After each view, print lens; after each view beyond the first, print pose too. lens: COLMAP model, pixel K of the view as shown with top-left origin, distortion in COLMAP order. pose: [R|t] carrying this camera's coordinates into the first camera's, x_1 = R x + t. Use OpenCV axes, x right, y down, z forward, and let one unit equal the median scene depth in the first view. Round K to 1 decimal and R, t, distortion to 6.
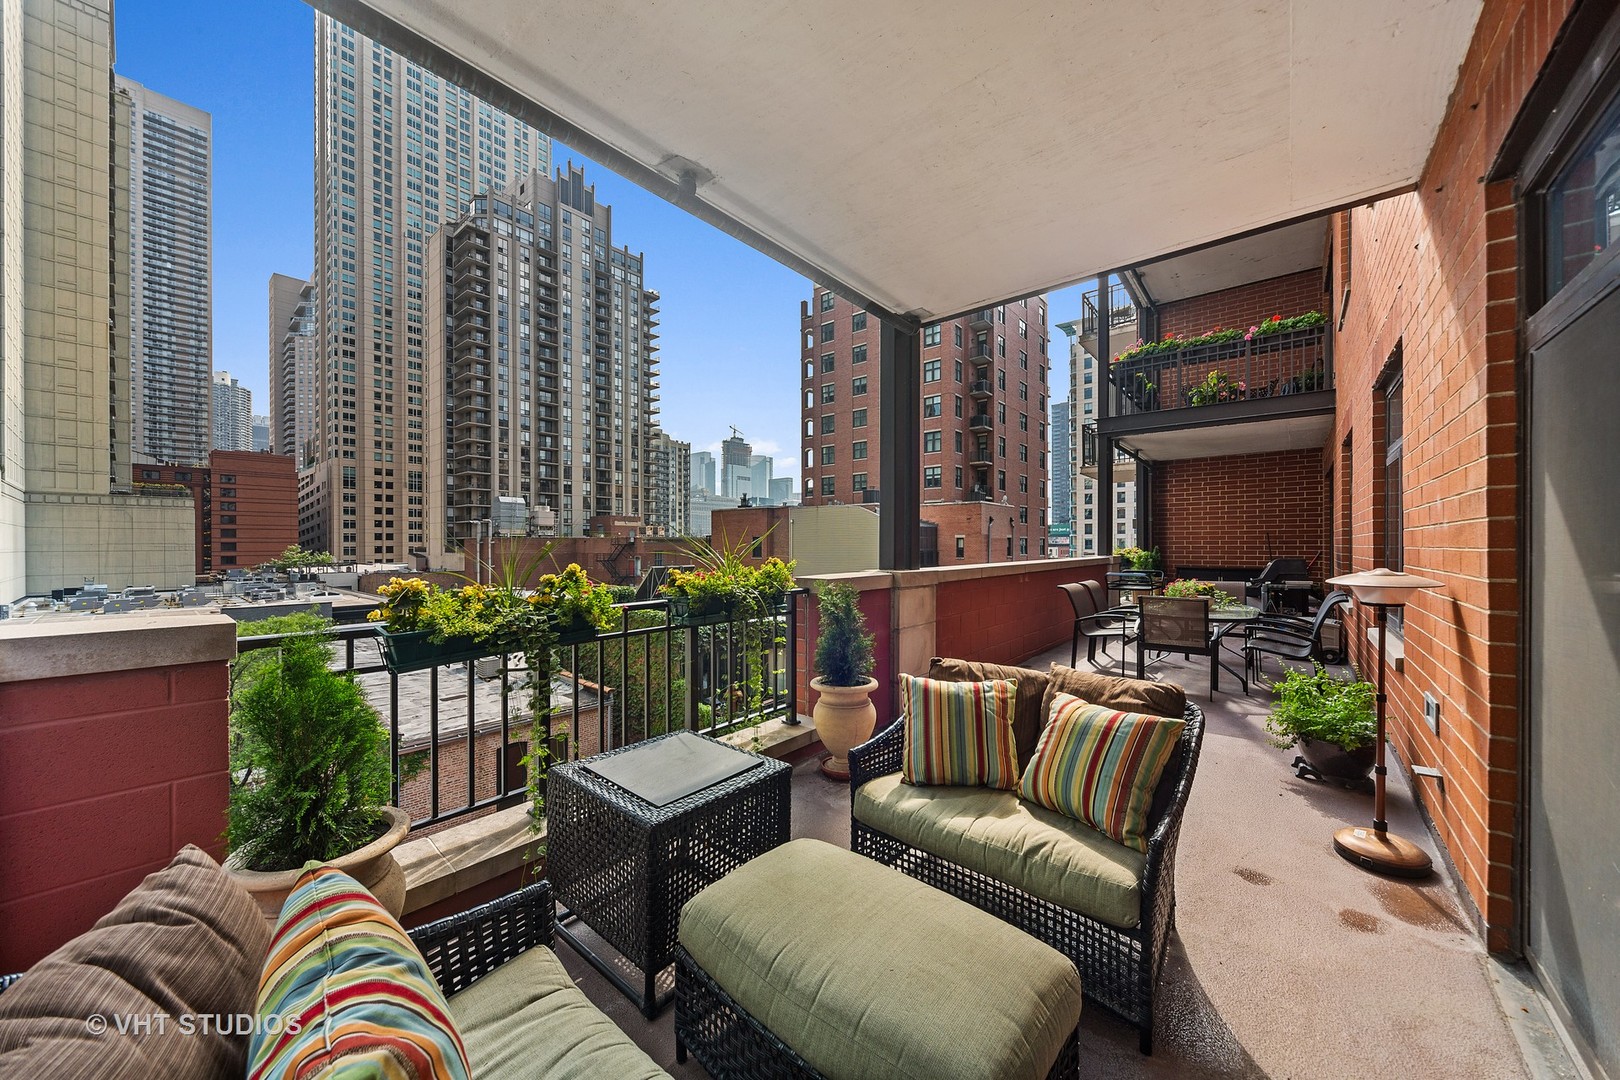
lens RADIAL K [[572.3, 0, 801.9], [0, 572.3, 548.1], [0, 0, 1]] dist [-0.000584, -0.000342]
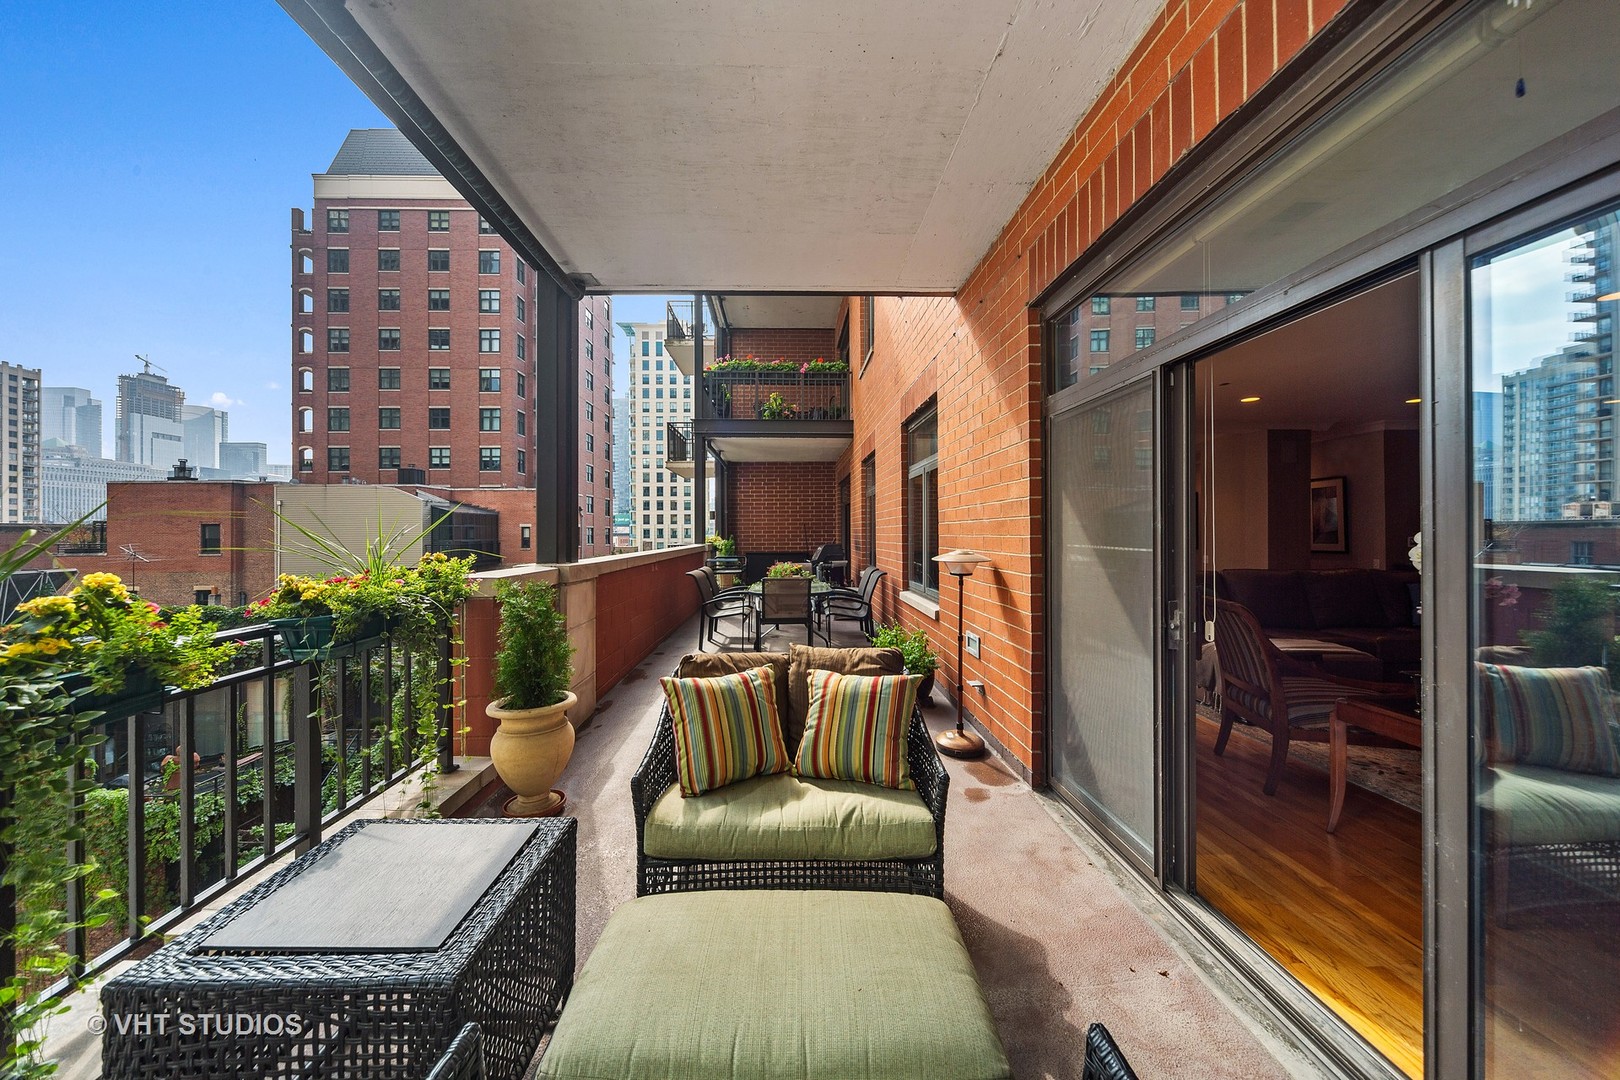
lens RADIAL K [[574.8, 0, 802.5], [0, 574.8, 532.6], [0, 0, 1]] dist [-0.001582, -0.000116]
pose [[0.742609, -0.001278, 0.669724, -0.152200], [0.007125, 0.999957, -0.005992, -0.001000], [-0.669688, 0.009221, 0.742586, 0.101654]]
